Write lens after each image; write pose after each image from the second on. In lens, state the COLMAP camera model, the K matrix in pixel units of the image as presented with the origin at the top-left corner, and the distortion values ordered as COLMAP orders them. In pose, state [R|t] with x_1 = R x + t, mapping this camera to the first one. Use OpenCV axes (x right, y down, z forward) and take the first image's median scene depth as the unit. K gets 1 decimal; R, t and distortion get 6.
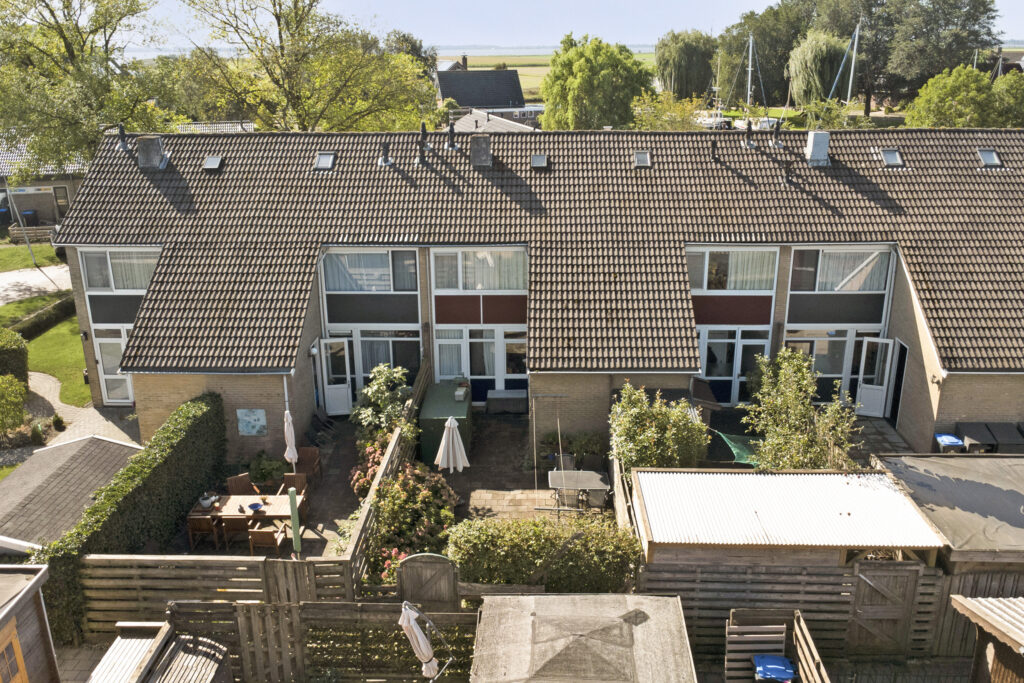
lens RADIAL K [[886.4, 0, 512.0], [0, 886.4, 341.5], [0, 0, 1]] dist [-0.000157, 0.013764]
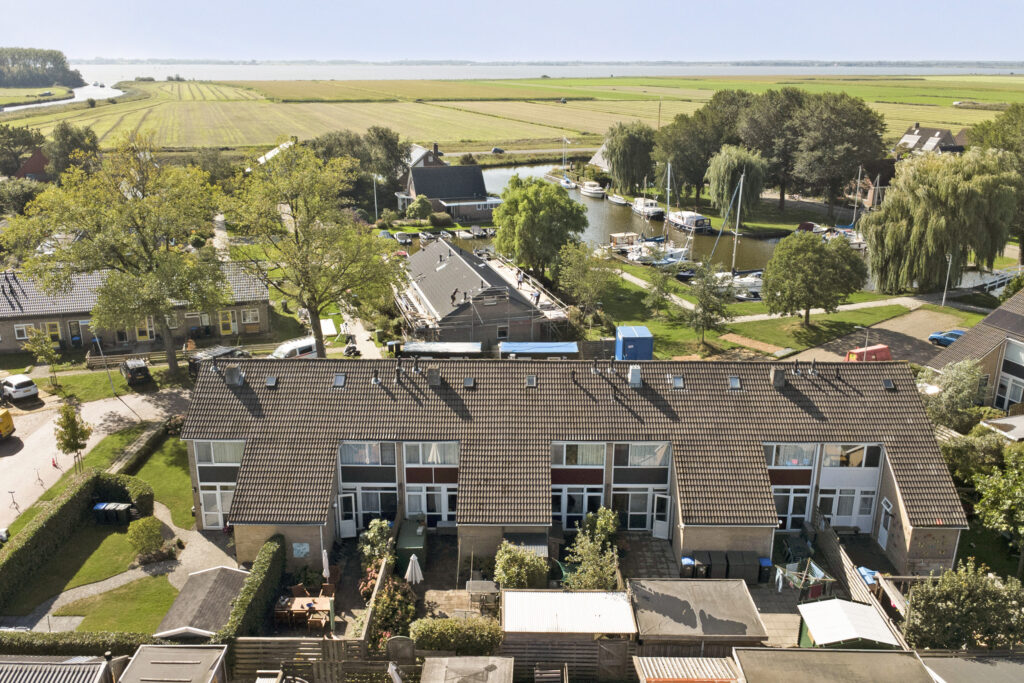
lens RADIAL K [[886.4, 0, 512.0], [0, 886.4, 341.5], [0, 0, 1]] dist [-0.000157, 0.013764]
pose [[0.999612, 0.002646, 0.027726, 0.079062], [-0.002218, 0.999878, -0.015434, -0.309555], [-0.027764, 0.015367, 0.999496, -0.812870]]
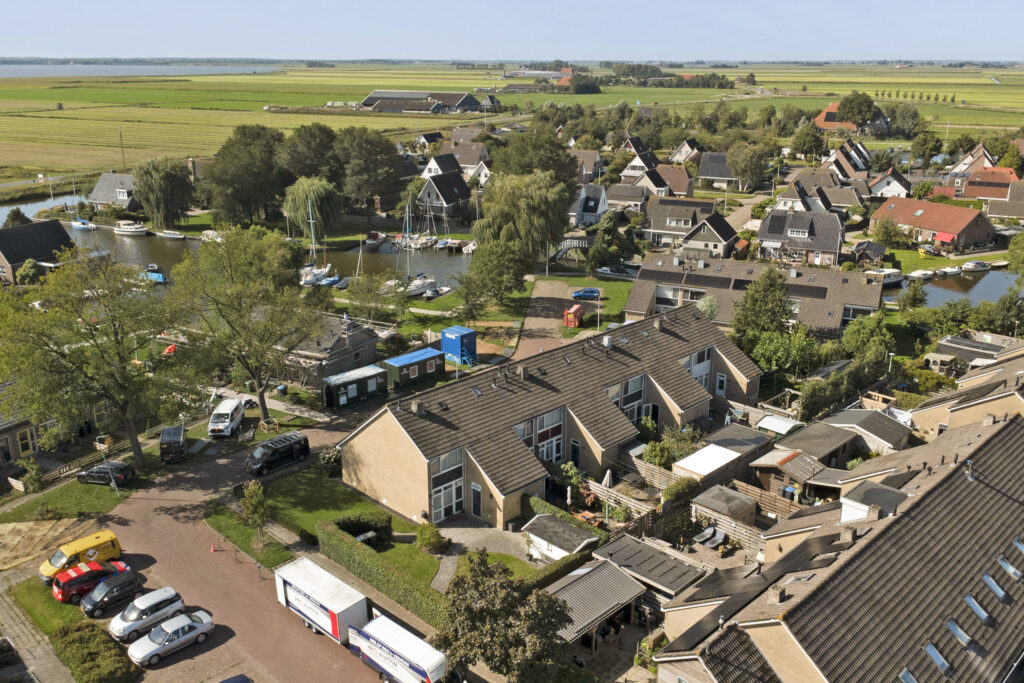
lens RADIAL K [[886.4, 0, 512.0], [0, 886.4, 341.5], [0, 0, 1]] dist [-0.000157, 0.013764]
pose [[0.675837, -0.215450, 0.704858, -2.179888], [0.225142, 0.970960, 0.080916, -0.617628], [-0.701822, 0.104008, 0.704718, -0.894304]]
